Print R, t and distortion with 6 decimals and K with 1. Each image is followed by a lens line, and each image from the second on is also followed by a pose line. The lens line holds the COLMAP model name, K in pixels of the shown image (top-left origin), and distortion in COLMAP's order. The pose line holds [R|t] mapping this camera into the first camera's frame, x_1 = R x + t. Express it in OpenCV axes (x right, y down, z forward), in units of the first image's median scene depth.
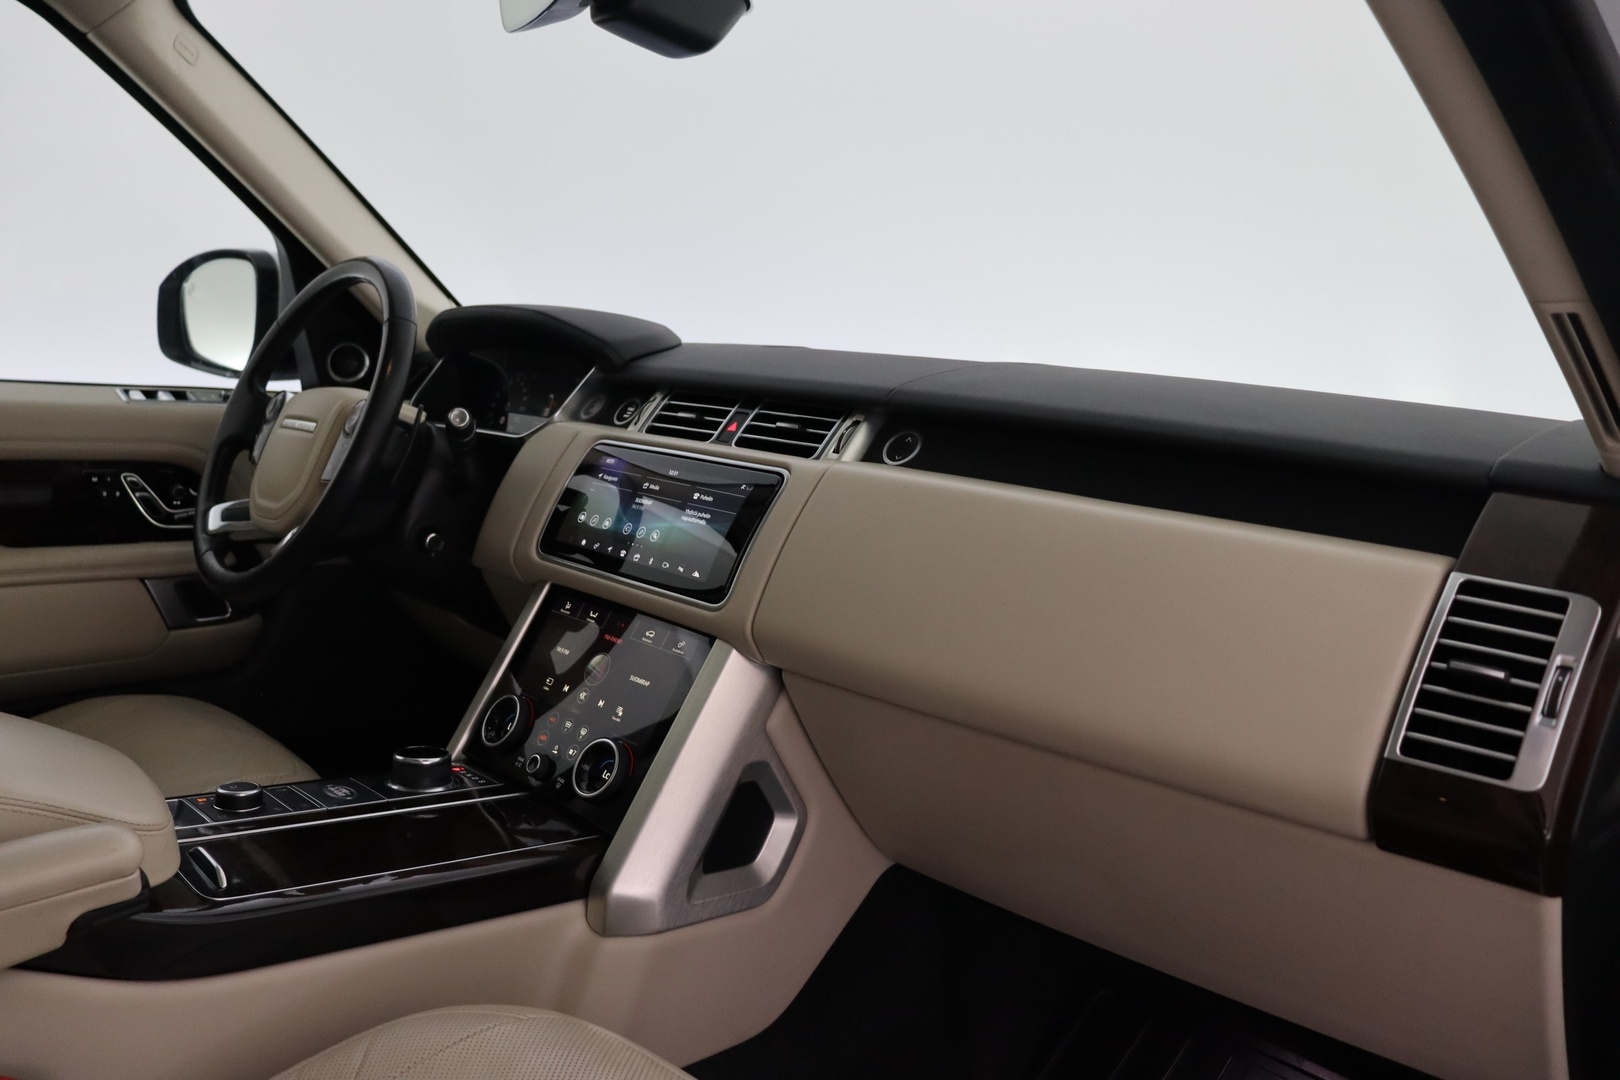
lens RADIAL K [[1377.6, 0, 810.5], [0, 1377.6, 539.9], [0, 0, 1]] dist [-0.057461, 0.008382]
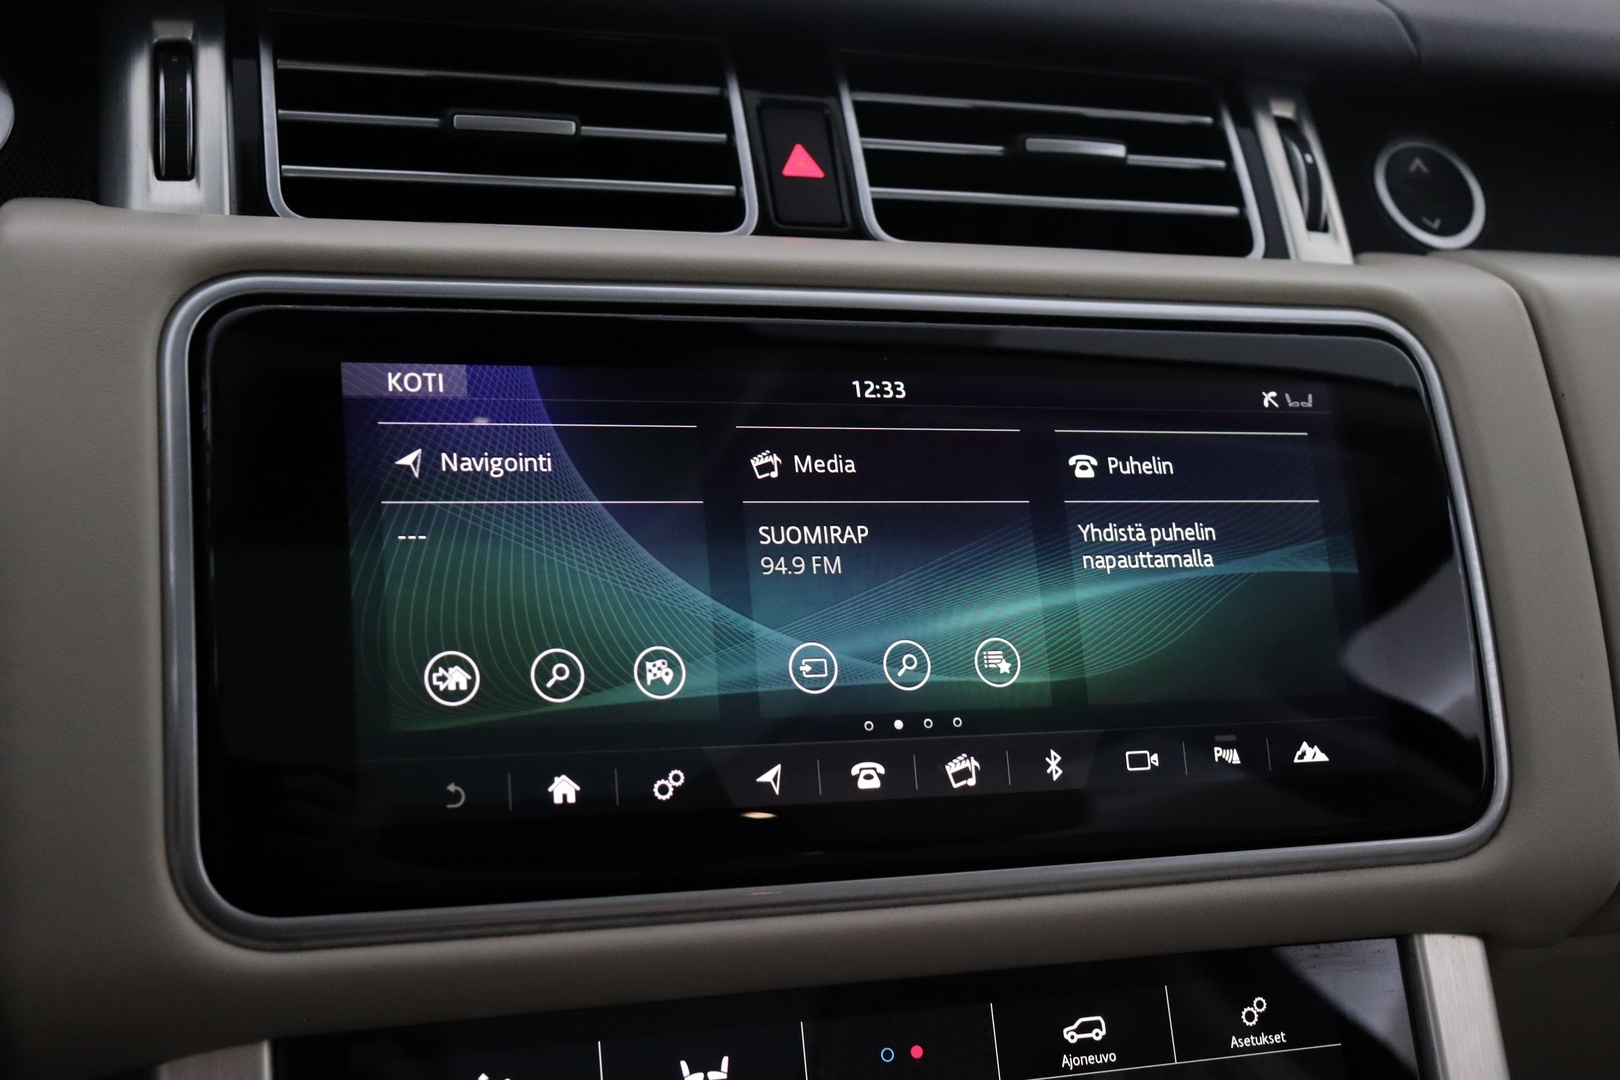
lens RADIAL K [[2036.2, 0, 805.0], [0, 2036.2, 535.4], [0, 0, 1]] dist [-0.026076, 0.000000]
pose [[0.361766, -0.269095, 0.892588, -0.442738], [0.064897, 0.962383, 0.263833, -0.122320], [-0.930007, -0.037520, 0.365621, 0.903875]]
